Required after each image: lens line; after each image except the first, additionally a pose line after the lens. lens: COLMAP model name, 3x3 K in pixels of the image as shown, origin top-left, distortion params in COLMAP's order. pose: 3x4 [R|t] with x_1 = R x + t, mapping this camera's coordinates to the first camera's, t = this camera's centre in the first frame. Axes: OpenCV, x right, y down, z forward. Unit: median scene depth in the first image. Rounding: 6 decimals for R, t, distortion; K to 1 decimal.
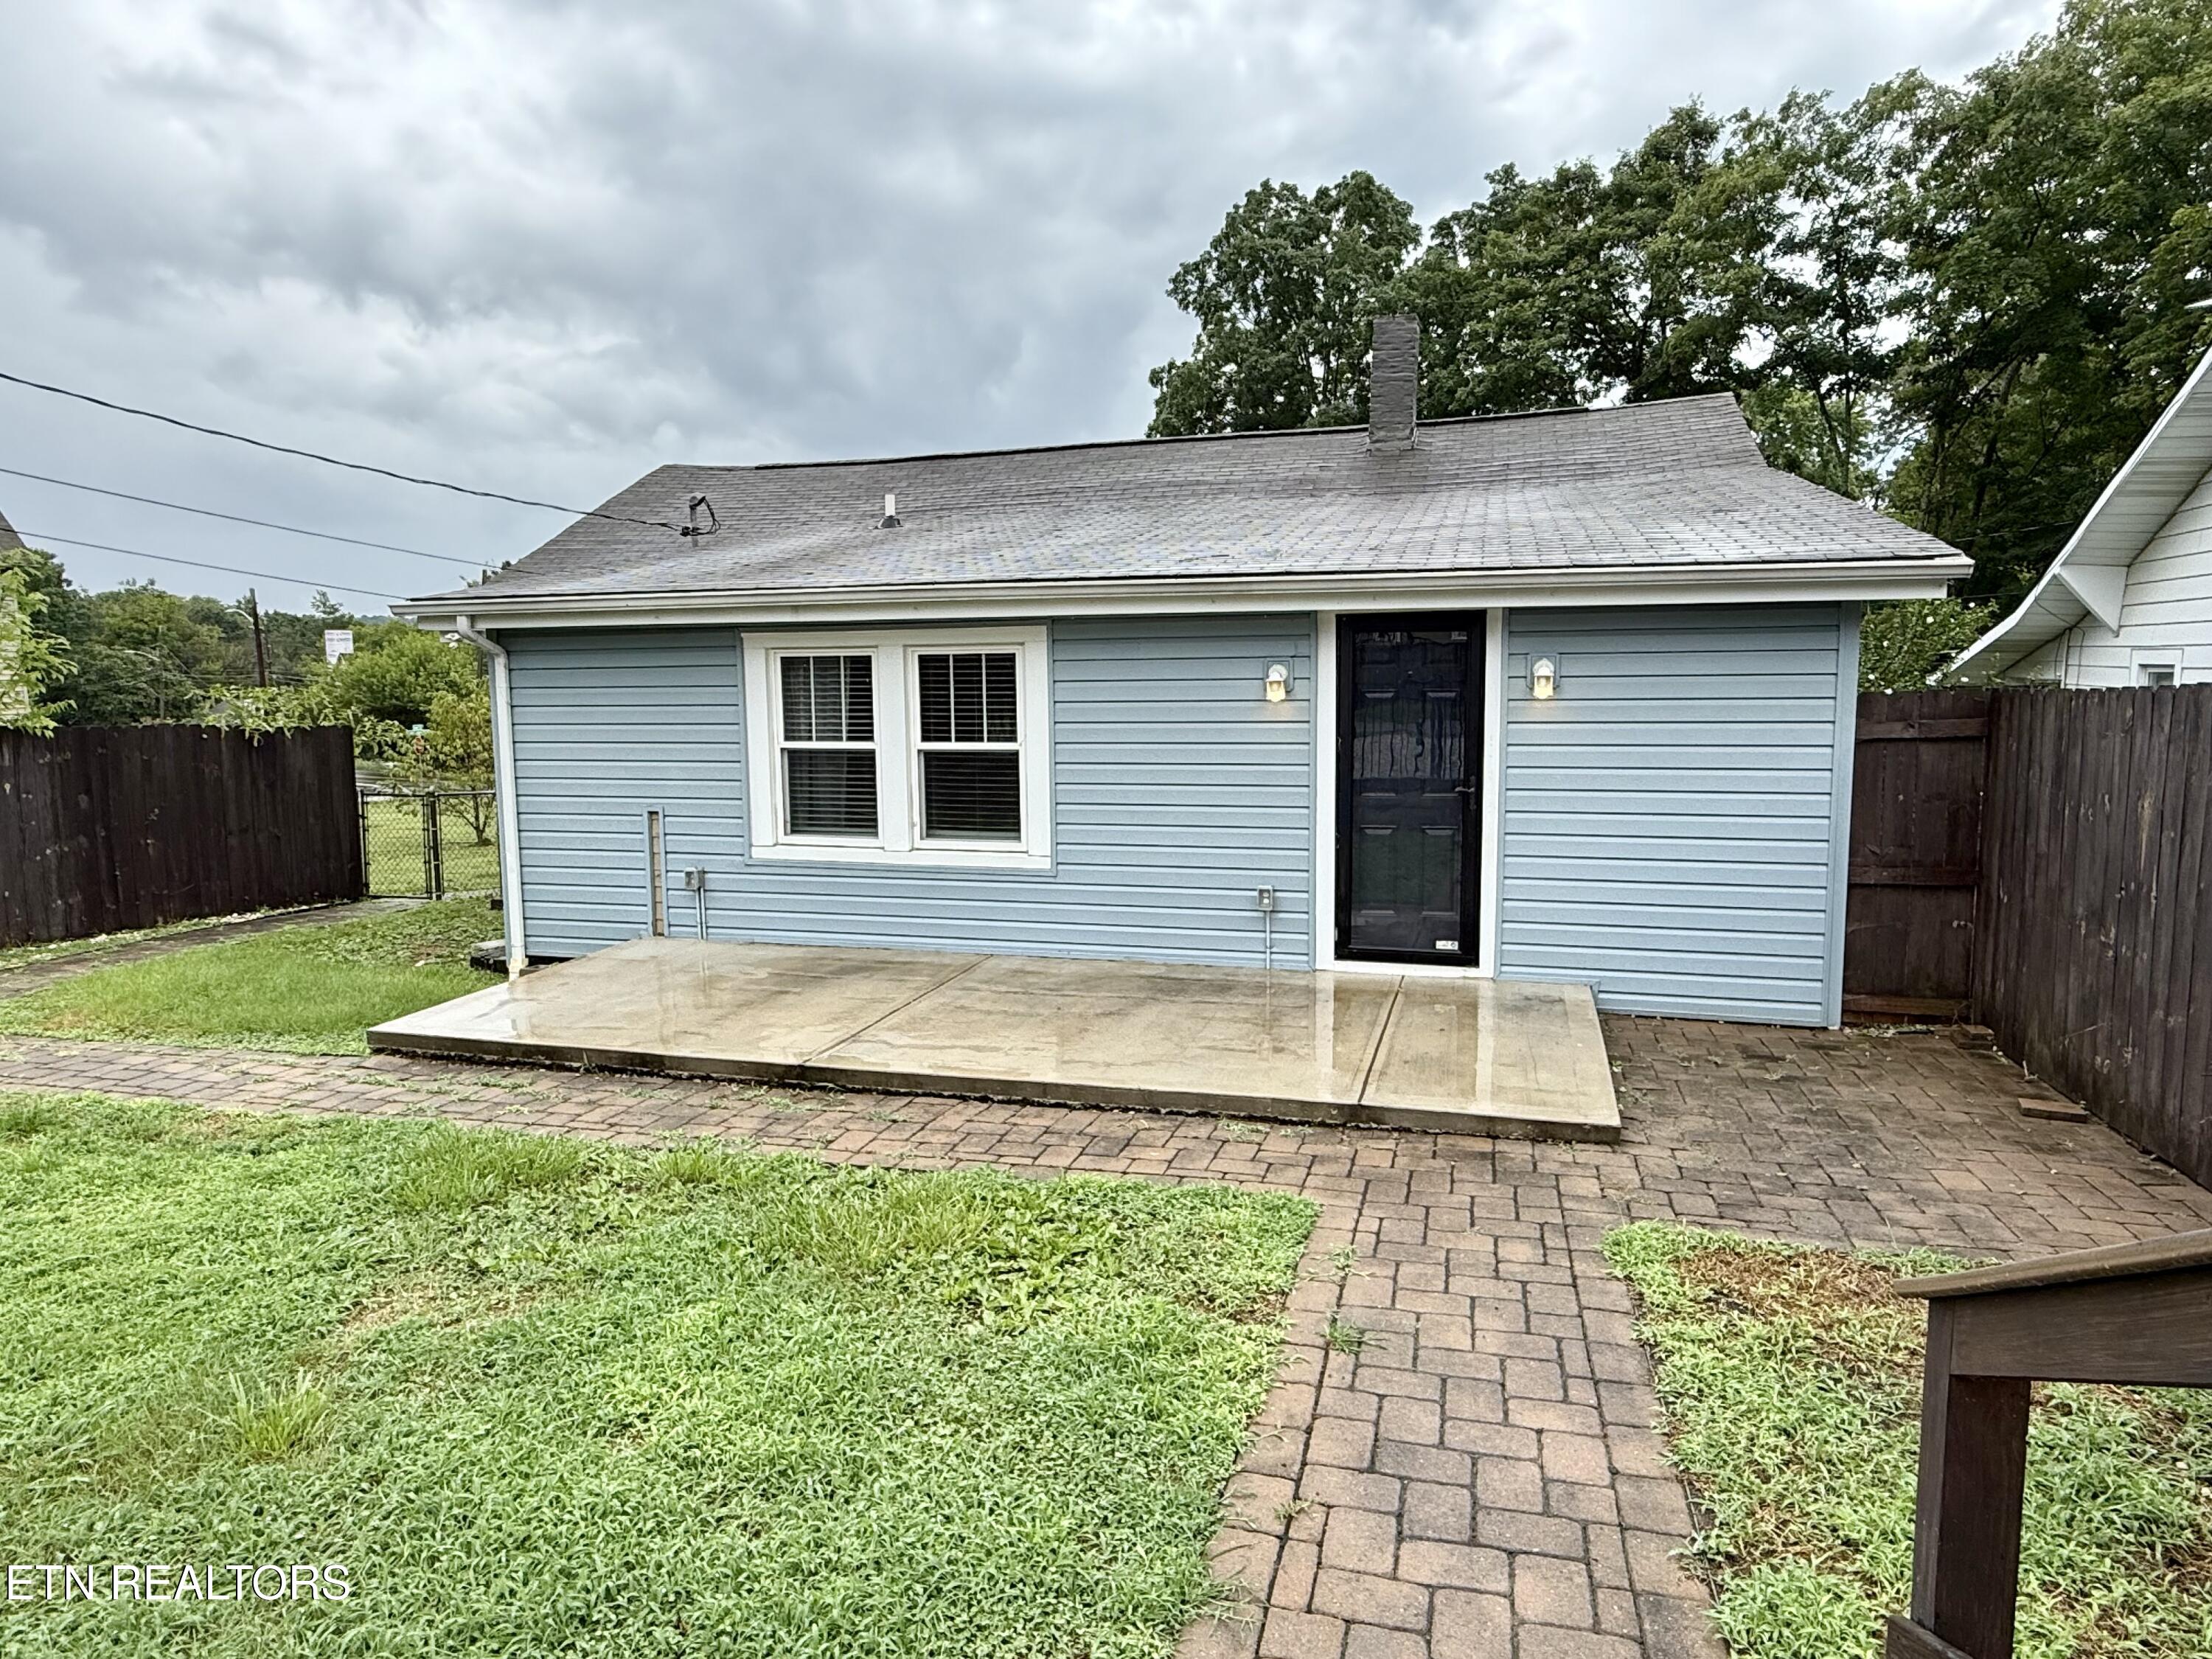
lens RADIAL K [[1358.8, 0, 1101.9], [0, 1358.8, 832.9], [0, 0, 1]] dist [-0.003089, 0.002848]
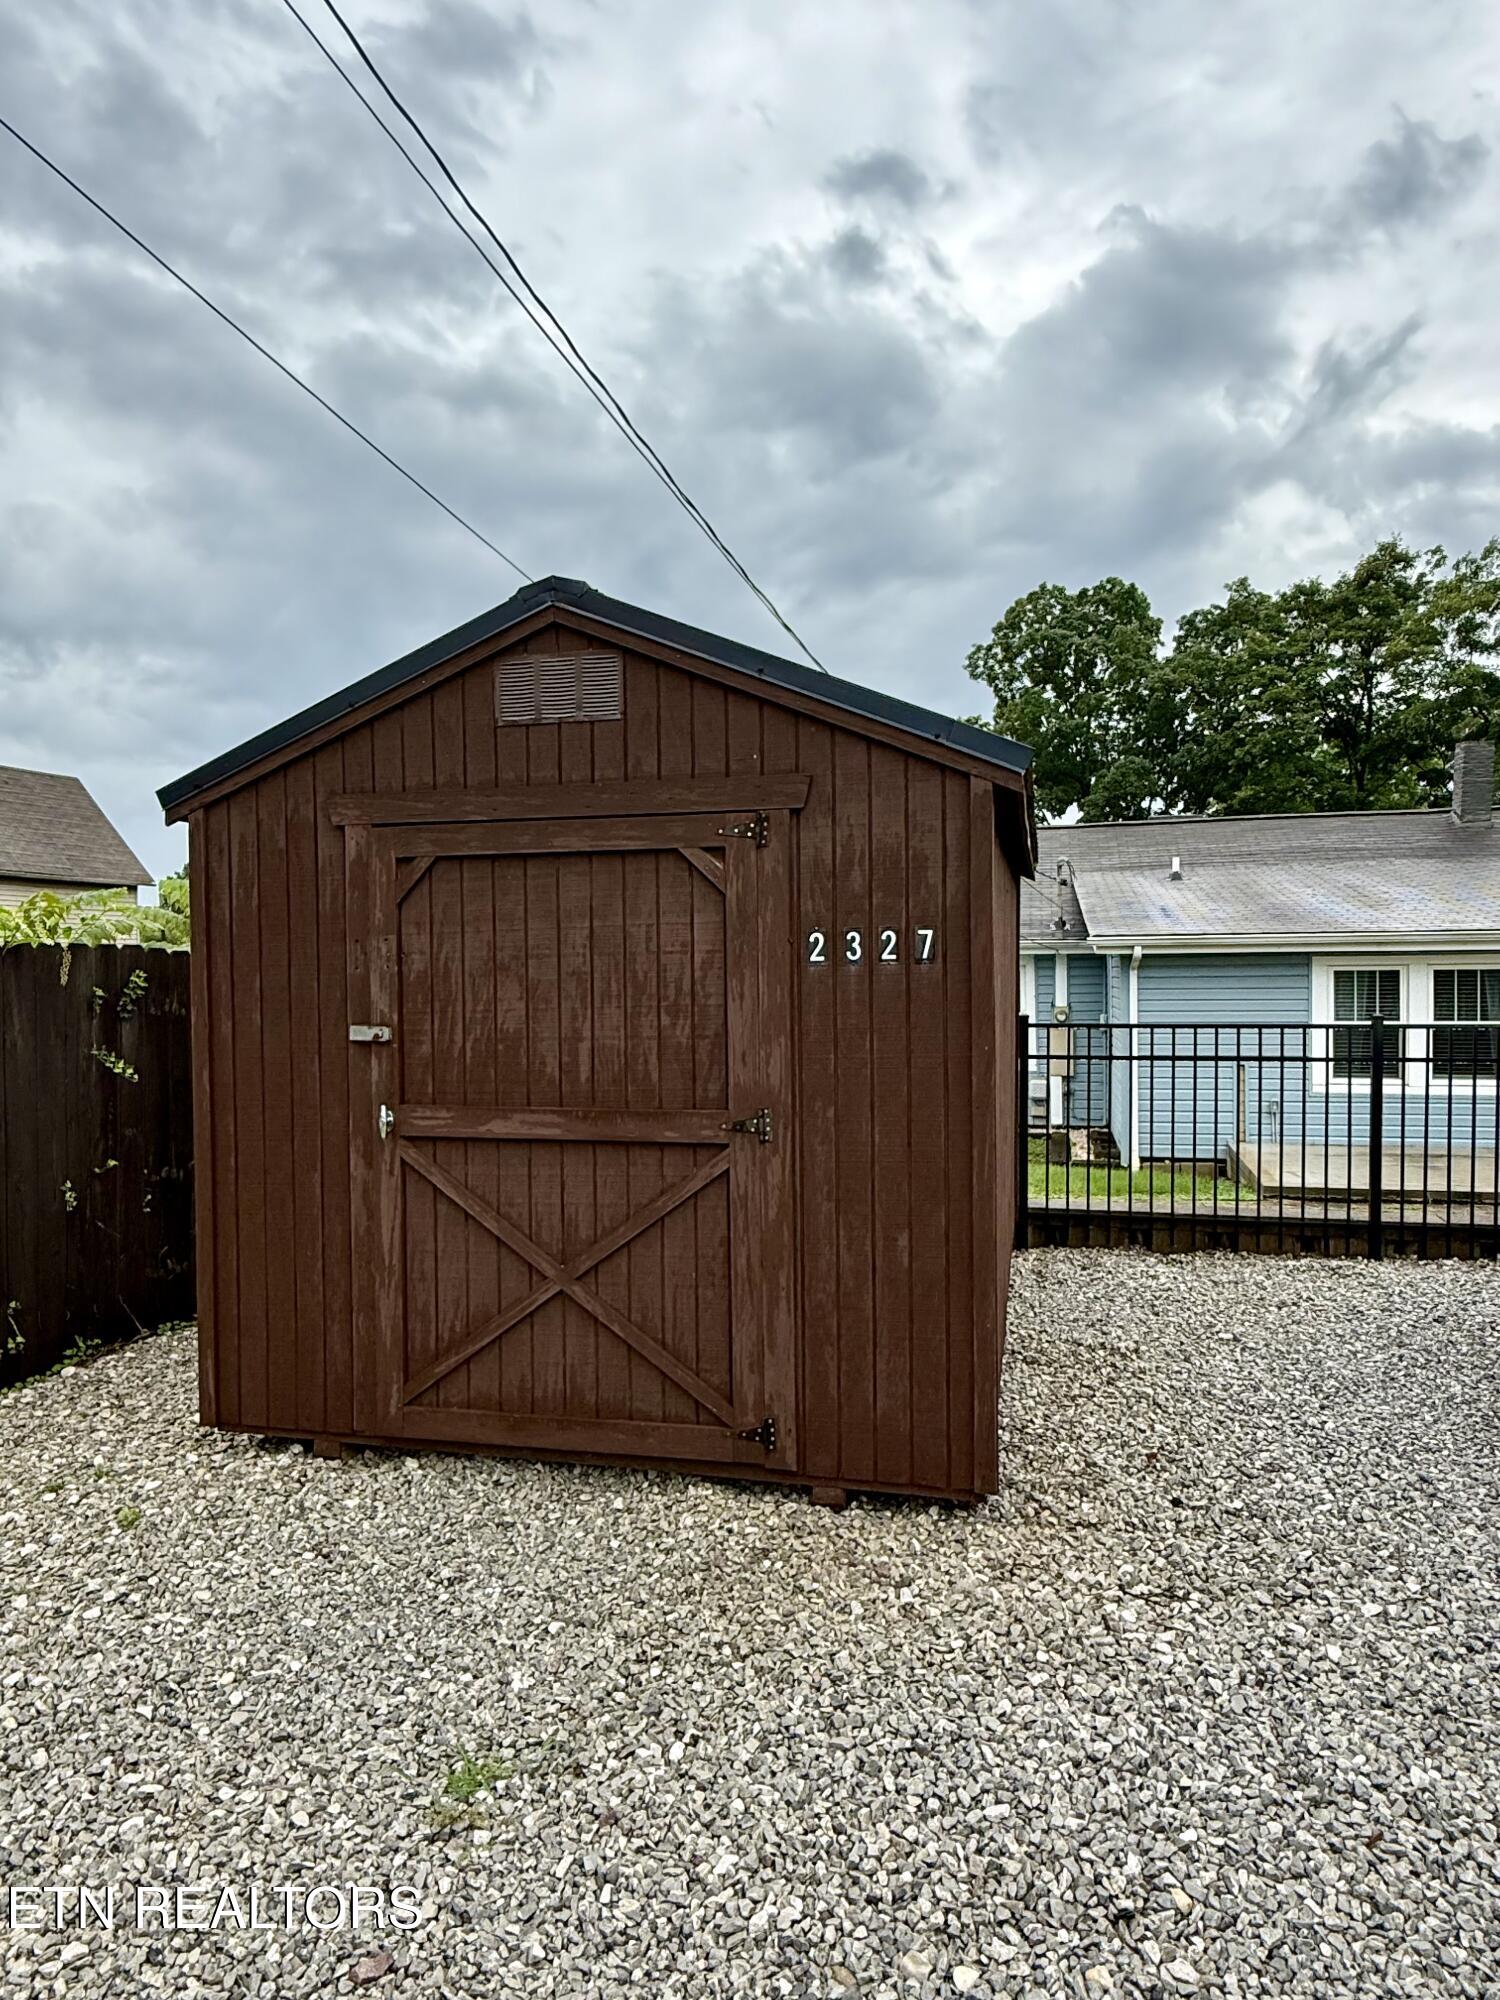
lens RADIAL K [[1228.6, 0, 750.1], [0, 1228.6, 992.0], [0, 0, 1]] dist [-0.003089, 0.002848]
pose [[0.998429, -0.002130, 0.055997, -1.033156], [0.007300, 0.995706, -0.092283, 0.029588], [-0.055560, 0.092547, 0.994157, -0.450590]]
